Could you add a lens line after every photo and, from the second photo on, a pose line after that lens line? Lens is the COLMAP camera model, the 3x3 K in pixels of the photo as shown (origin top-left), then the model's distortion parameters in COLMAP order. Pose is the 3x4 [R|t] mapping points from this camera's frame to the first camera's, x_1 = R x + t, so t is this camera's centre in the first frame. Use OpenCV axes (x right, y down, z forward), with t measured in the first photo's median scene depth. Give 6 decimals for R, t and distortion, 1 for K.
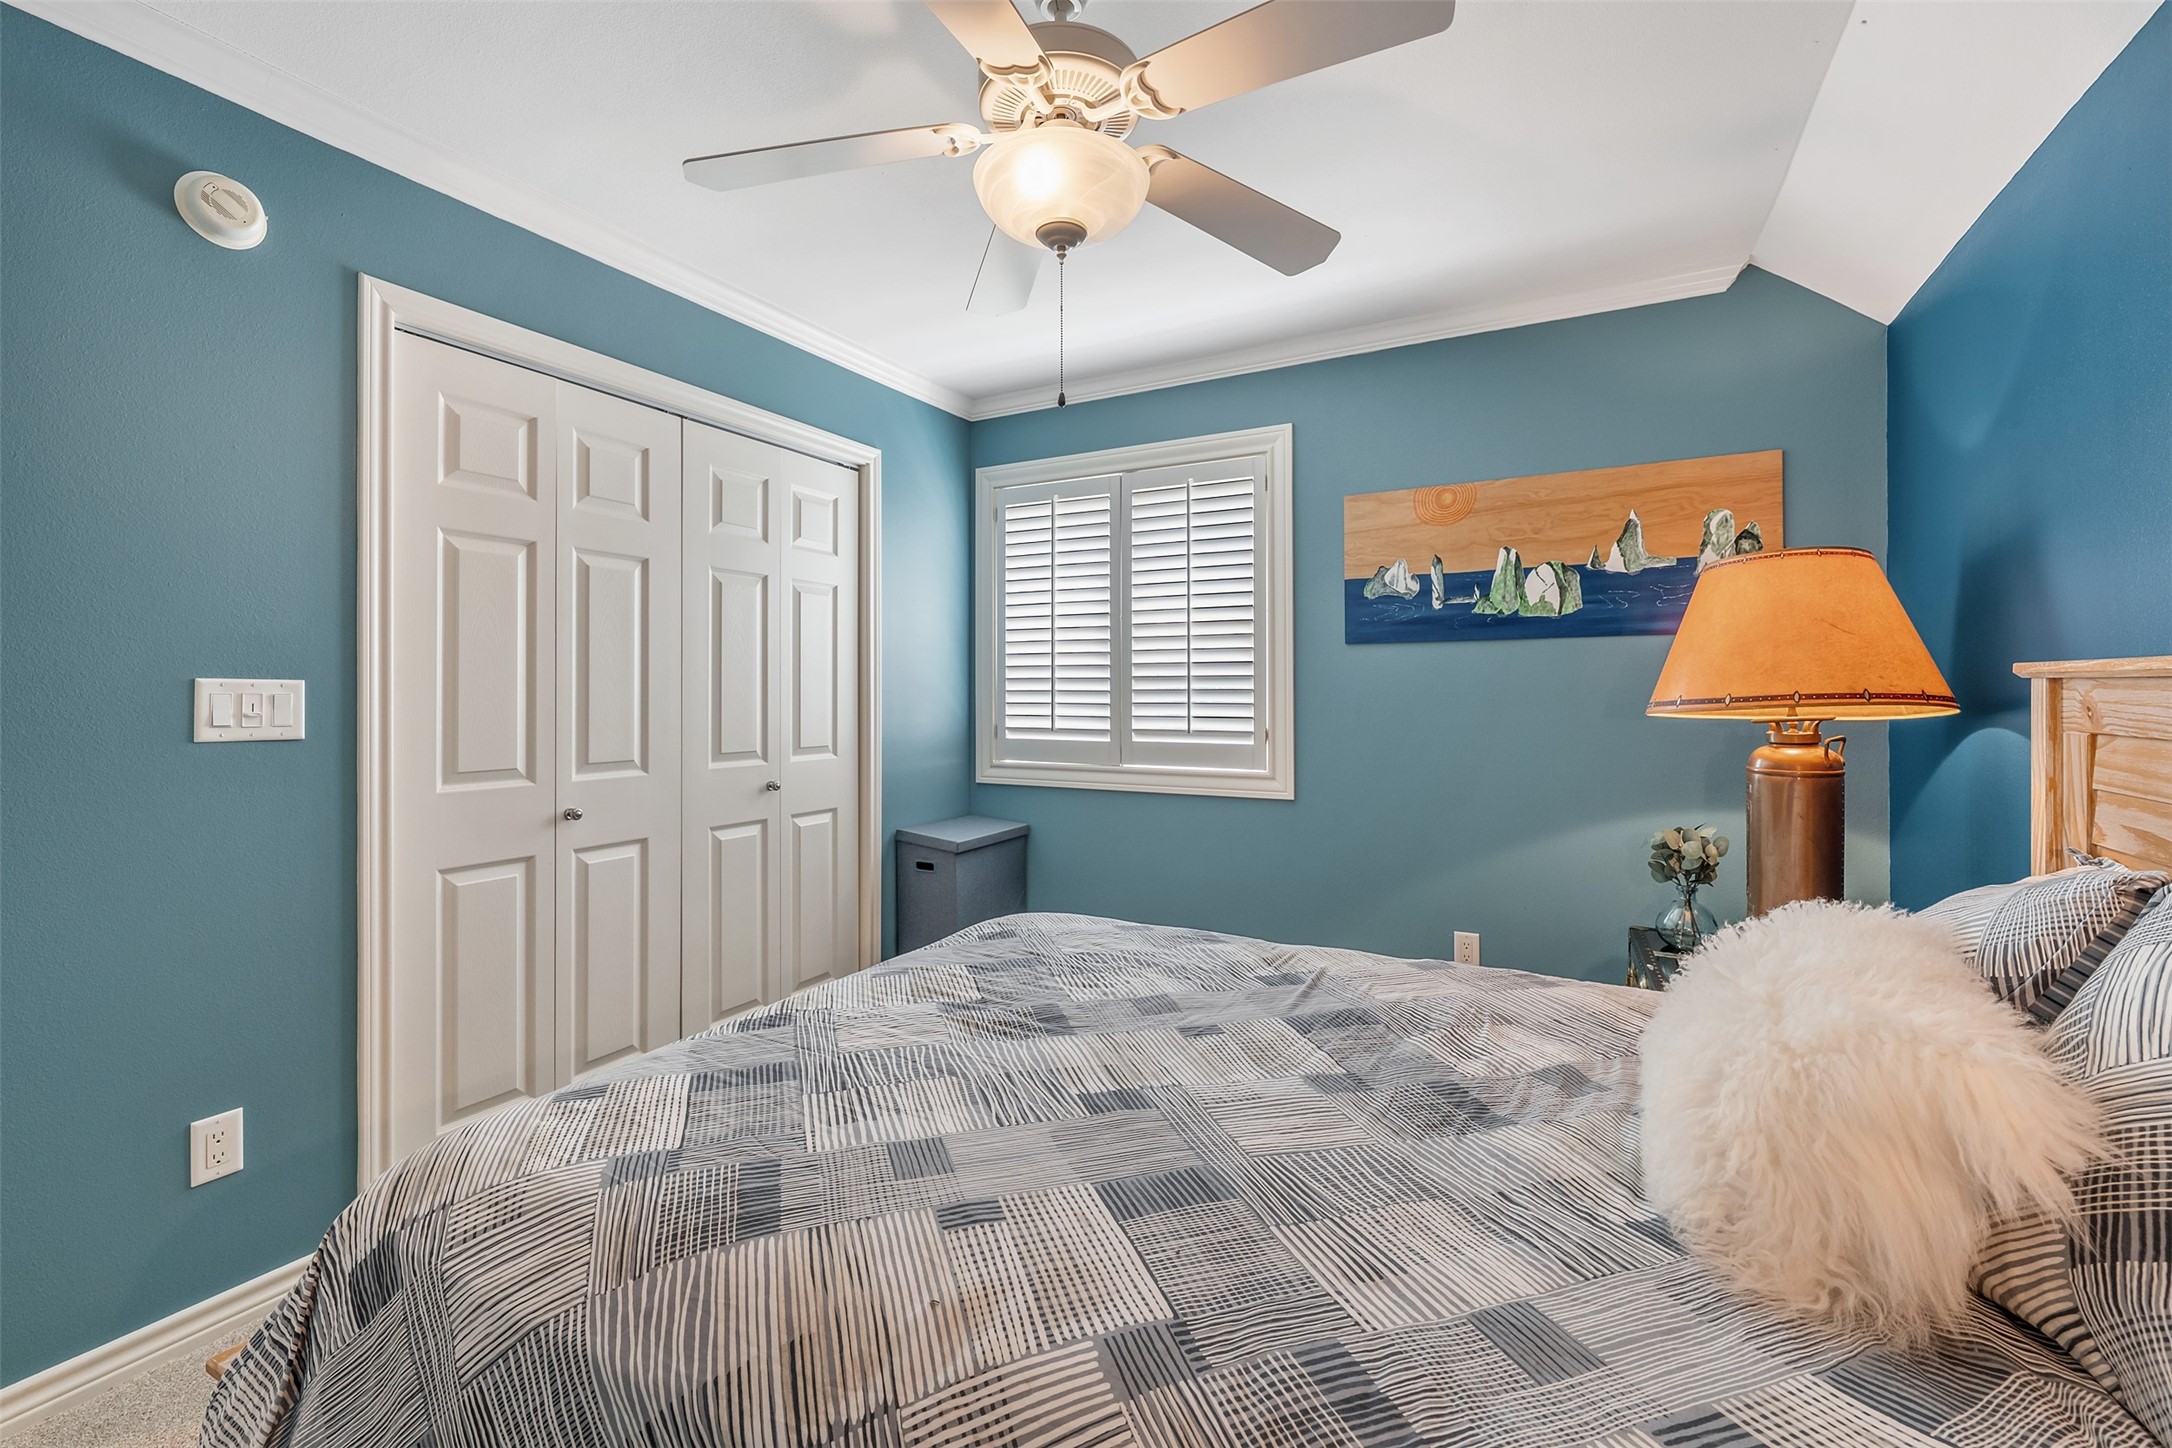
lens RADIAL K [[925.9, 0, 1098.6], [0, 925.9, 699.2], [0, 0, 1]] dist [0.000512, -0.000058]
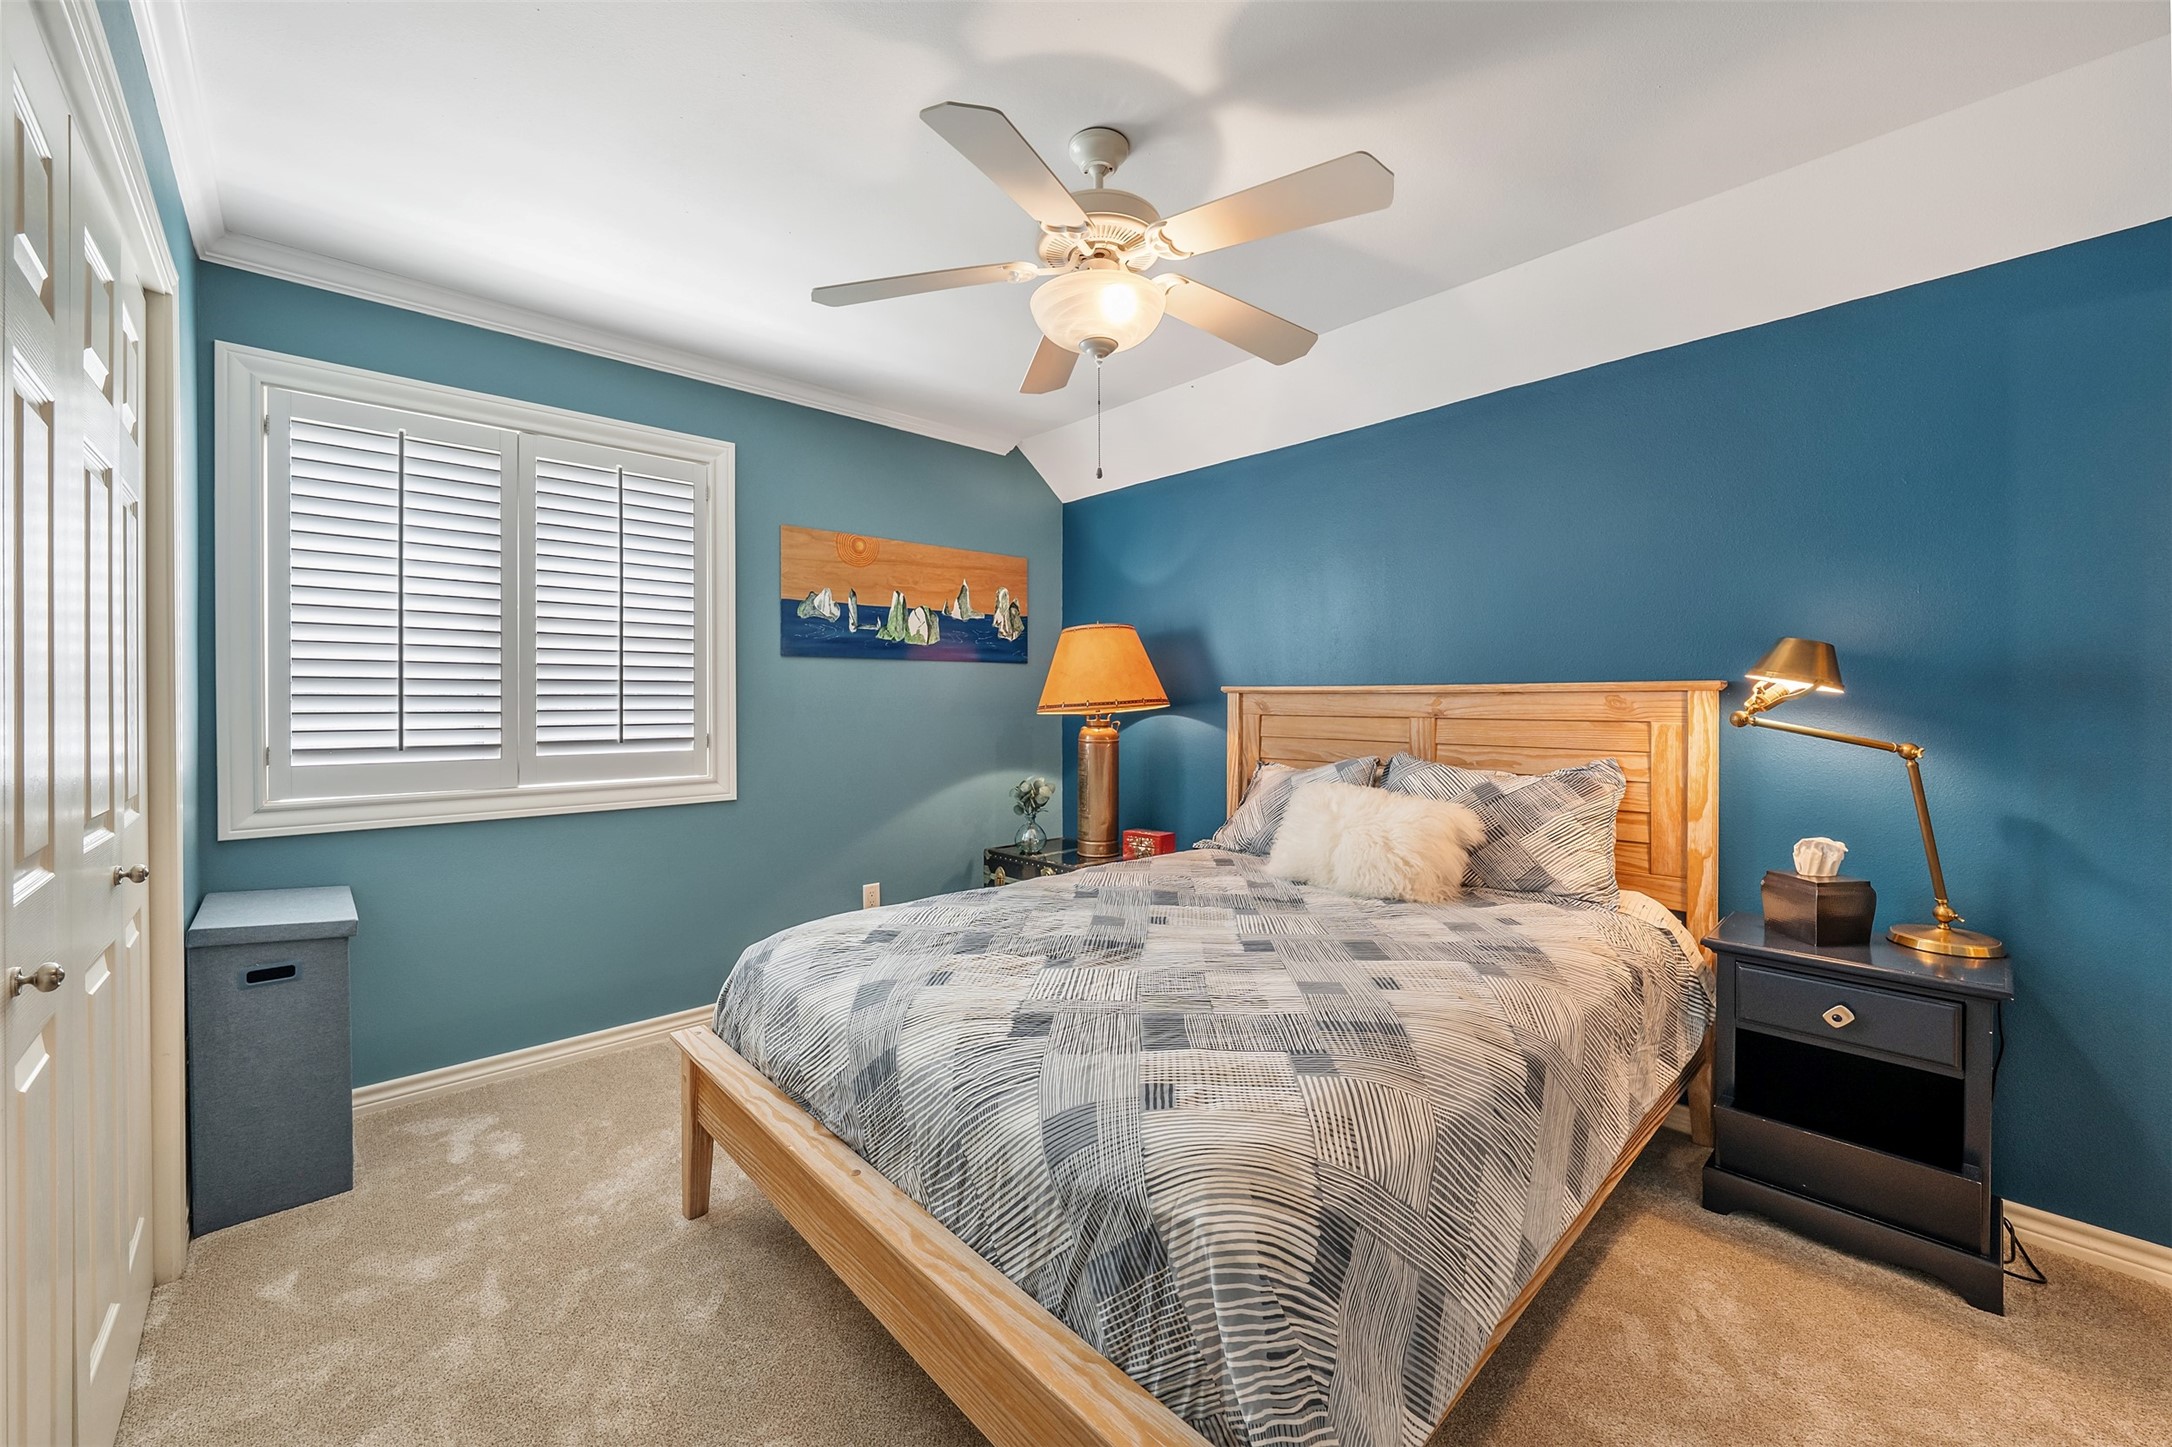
lens RADIAL K [[839.1, 0, 1087.6], [0, 839.1, 711.3], [0, 0, 1]] dist [-0.001219, 0.000028]
pose [[0.325154, -0.011675, 0.945589, -0.644045], [0.006482, 0.999928, 0.010117, 0.000393], [-0.945639, 0.002840, 0.325206, 0.347783]]
